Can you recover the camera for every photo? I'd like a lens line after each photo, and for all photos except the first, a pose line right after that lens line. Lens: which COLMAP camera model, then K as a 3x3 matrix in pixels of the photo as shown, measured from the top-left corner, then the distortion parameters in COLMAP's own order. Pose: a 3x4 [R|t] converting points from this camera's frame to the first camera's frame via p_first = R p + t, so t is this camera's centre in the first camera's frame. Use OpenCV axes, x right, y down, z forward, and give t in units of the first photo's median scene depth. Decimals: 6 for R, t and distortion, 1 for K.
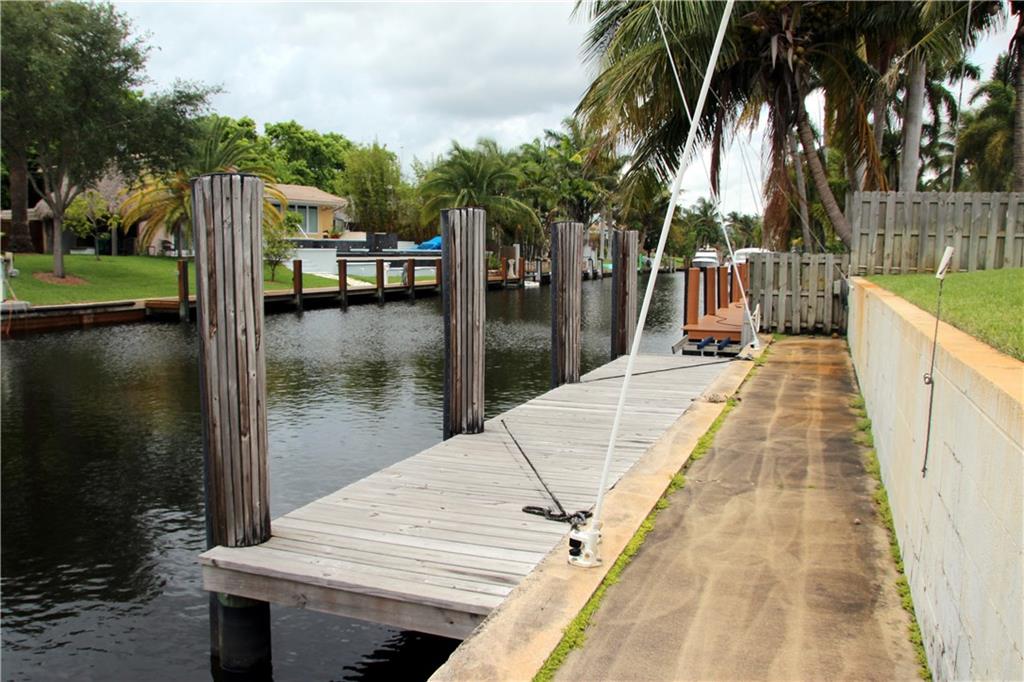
lens RADIAL K [[886.1, 0, 510.1], [0, 886.1, 341.8], [0, 0, 1]] dist [-0.104680, 0.043264]
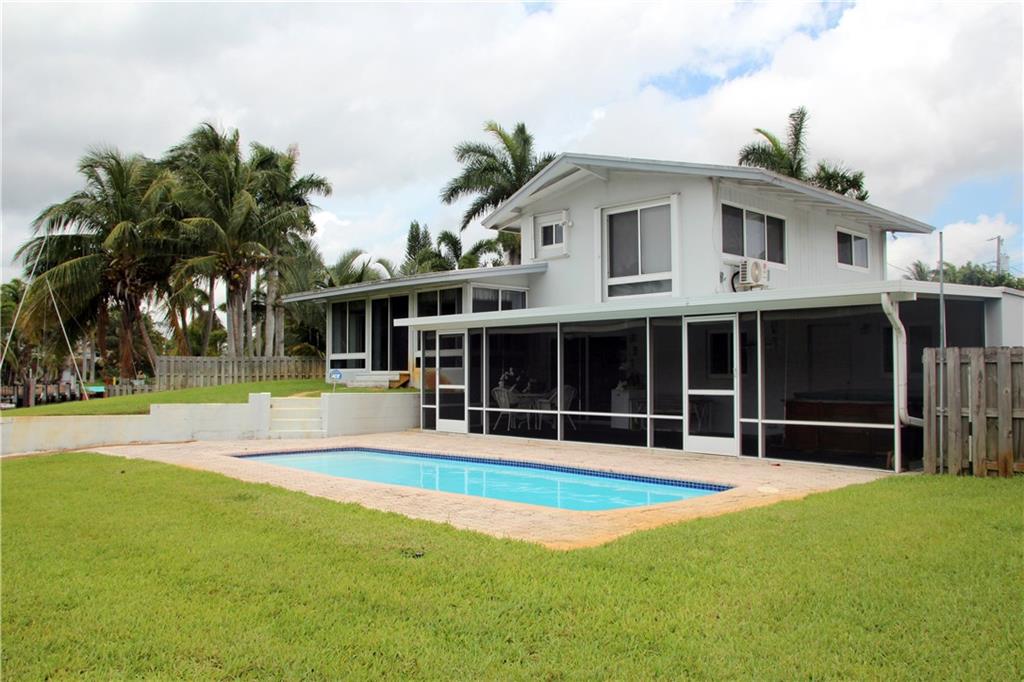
lens RADIAL K [[886.1, 0, 512.5], [0, 886.1, 336.8], [0, 0, 1]] dist [-0.104680, 0.043264]
pose [[0.859718, 0.009526, 0.510679, 0.014450], [0.061209, 0.990700, -0.121523, 0.027261], [-0.507088, 0.135733, 0.851140, -0.363281]]
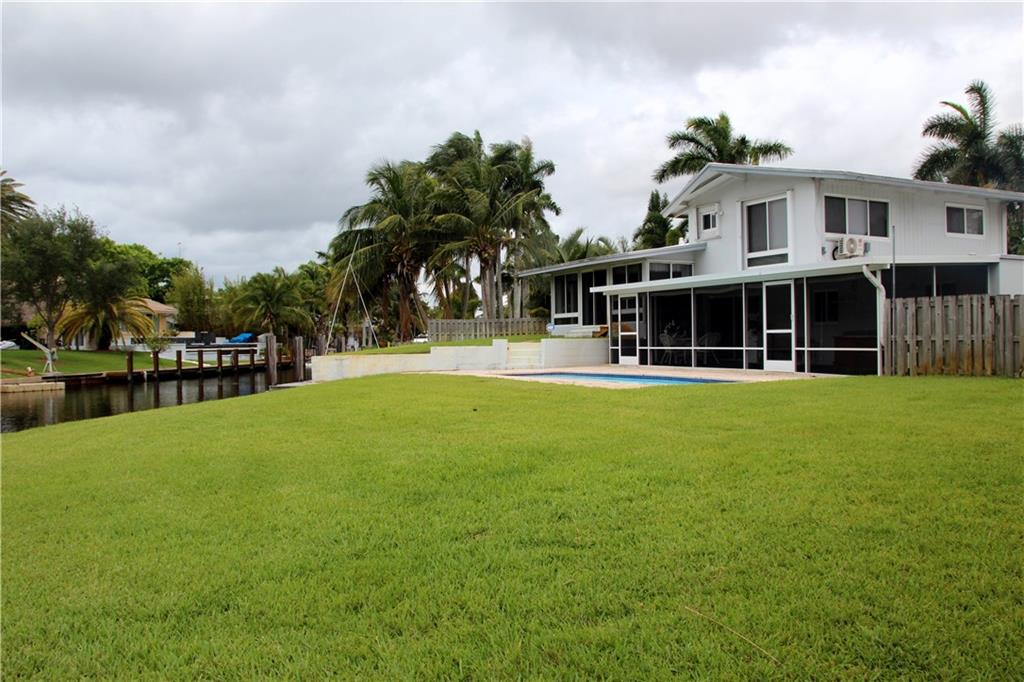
lens RADIAL K [[886.1, 0, 505.5], [0, 886.1, 335.7], [0, 0, 1]] dist [-0.104680, 0.043264]
pose [[0.970074, -0.020165, 0.241970, -0.014740], [0.045592, 0.993948, -0.099948, 0.049255], [-0.238490, 0.107988, 0.965122, -0.507392]]
